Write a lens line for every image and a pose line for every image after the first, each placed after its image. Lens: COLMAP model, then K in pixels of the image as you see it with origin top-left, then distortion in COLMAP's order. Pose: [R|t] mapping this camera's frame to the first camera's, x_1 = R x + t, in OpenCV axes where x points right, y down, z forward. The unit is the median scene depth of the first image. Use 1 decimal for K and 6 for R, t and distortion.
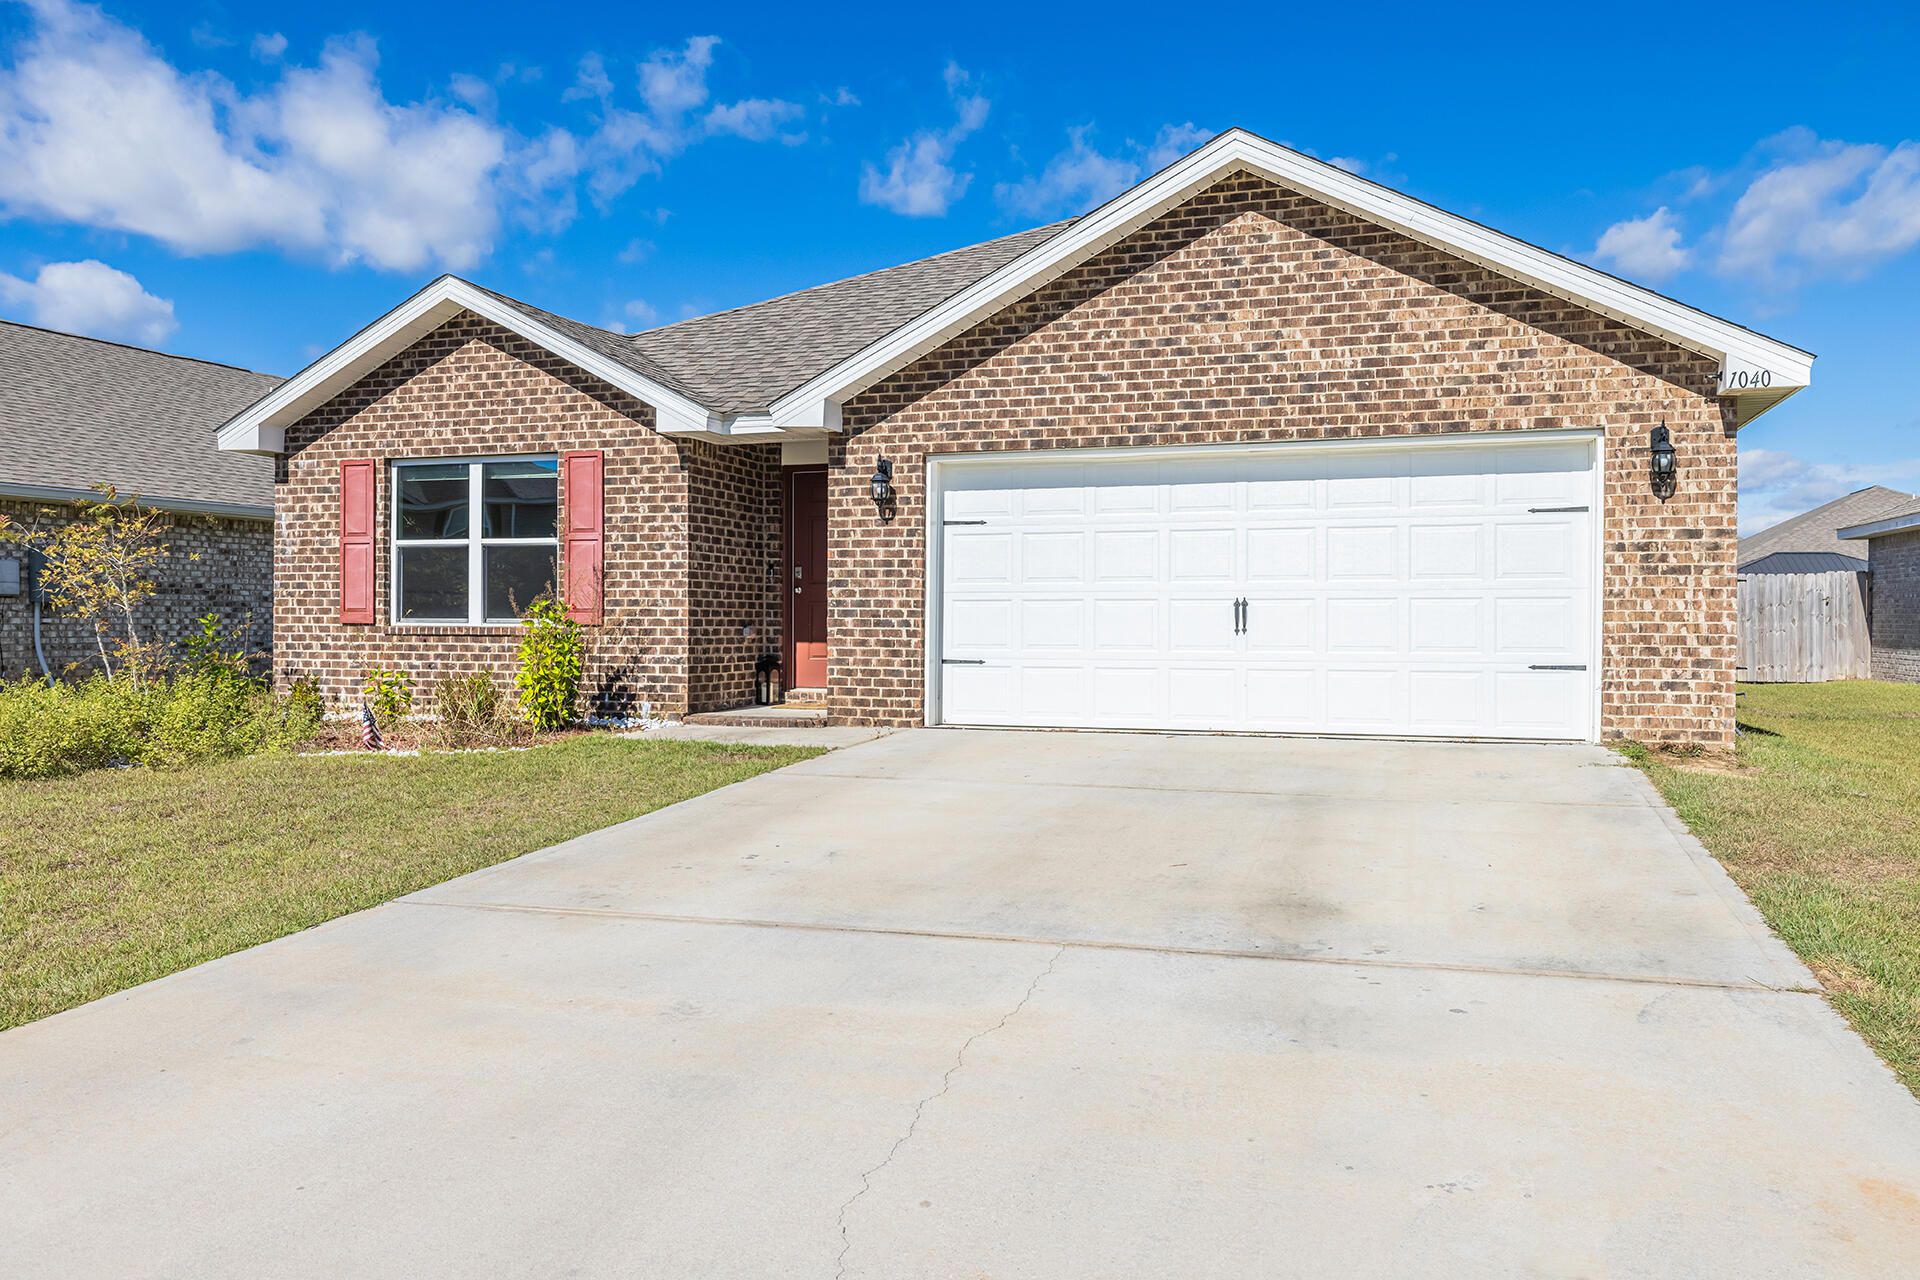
lens RADIAL K [[1427.6, 0, 960.1], [0, 1427.6, 624.4], [0, 0, 1]] dist [0.002288, -0.003348]
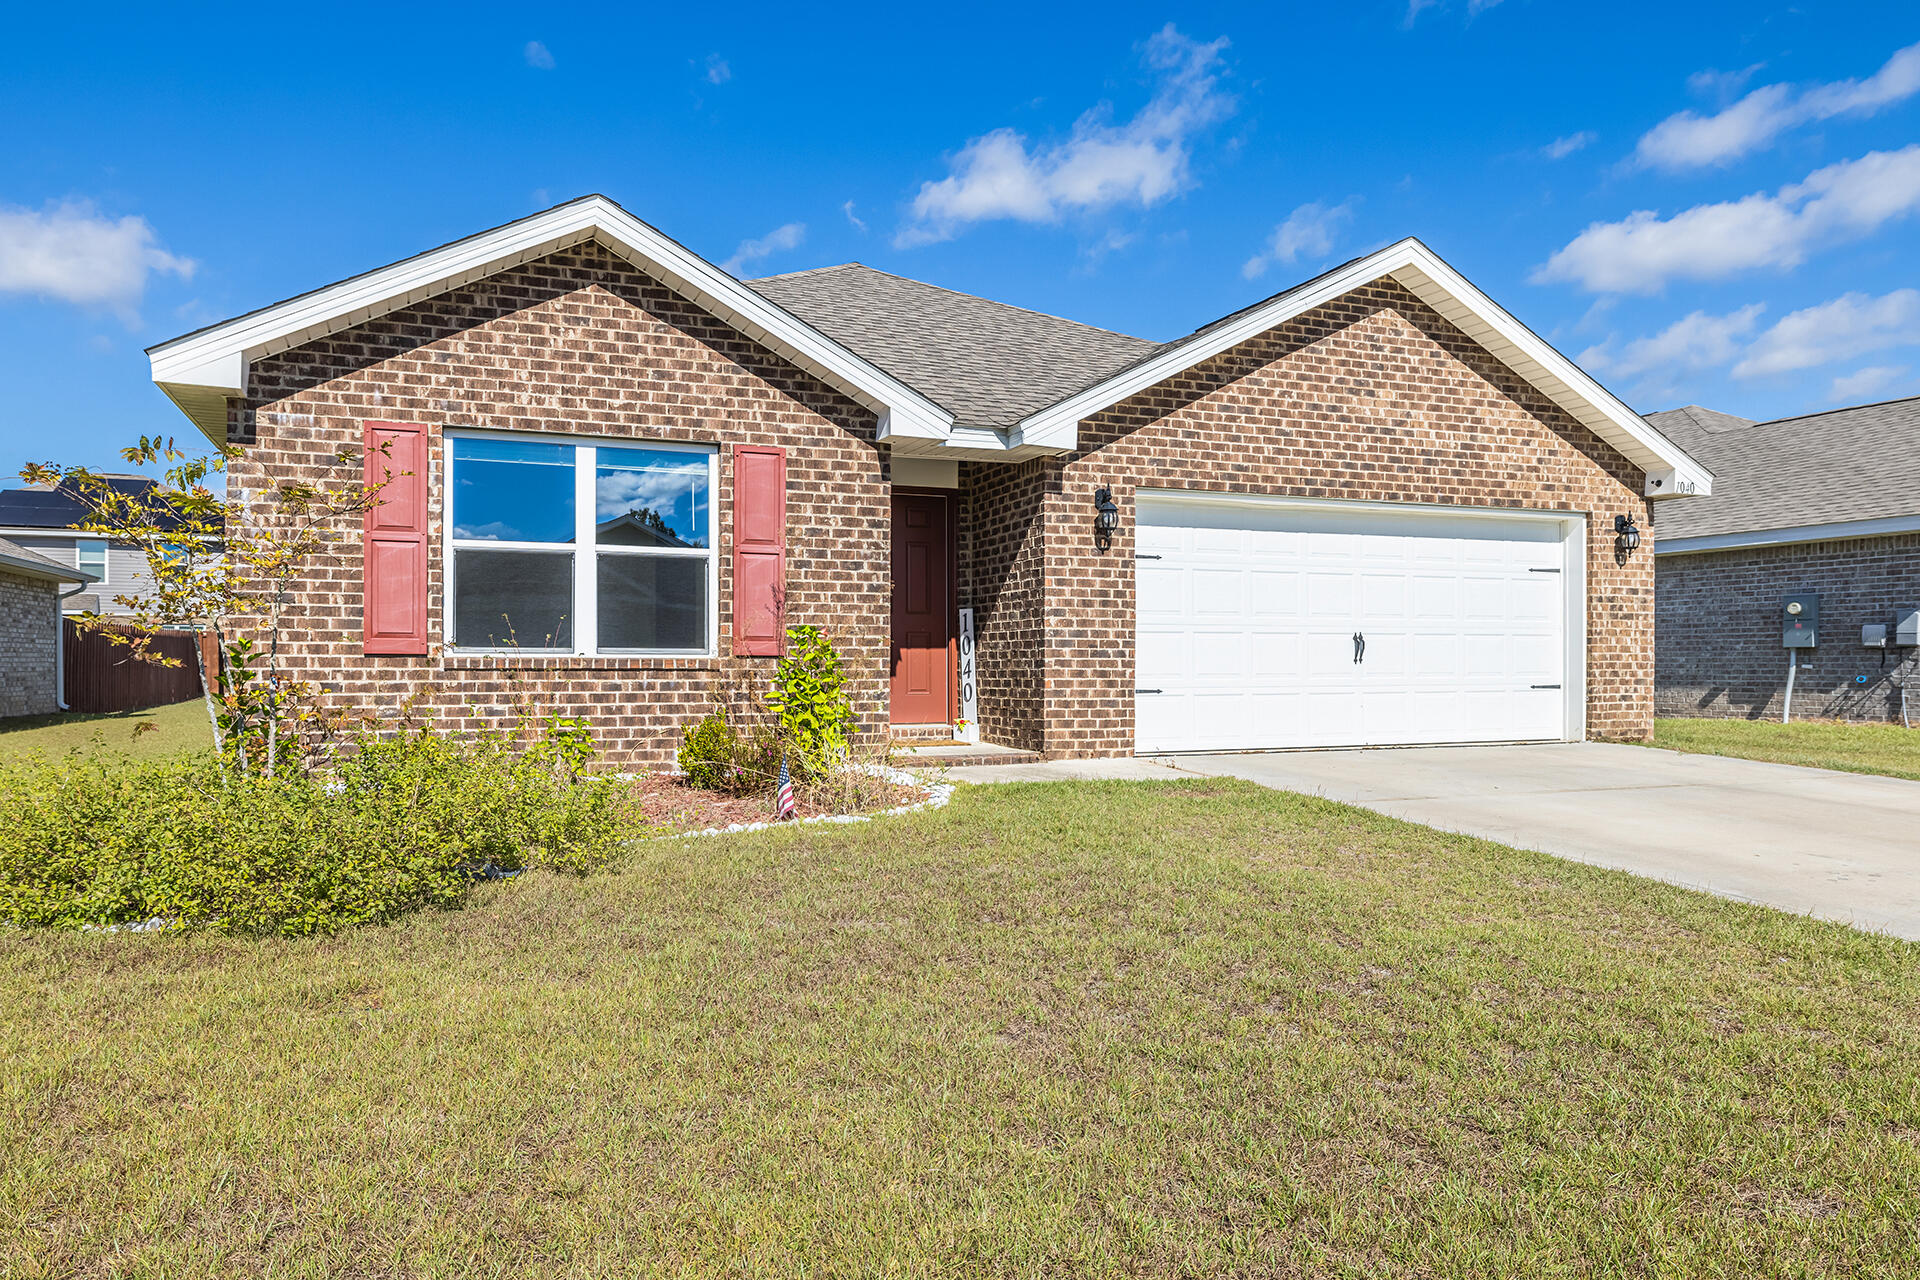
lens RADIAL K [[1230.5, 0, 960.1], [0, 1230.5, 657.1], [0, 0, 1]] dist [-0.001036, 0.001398]
pose [[0.774943, -0.001409, 0.632029, -0.666046], [0.000716, 0.999999, 0.001351, 0.000236], [-0.632030, -0.000595, 0.774943, 0.396478]]
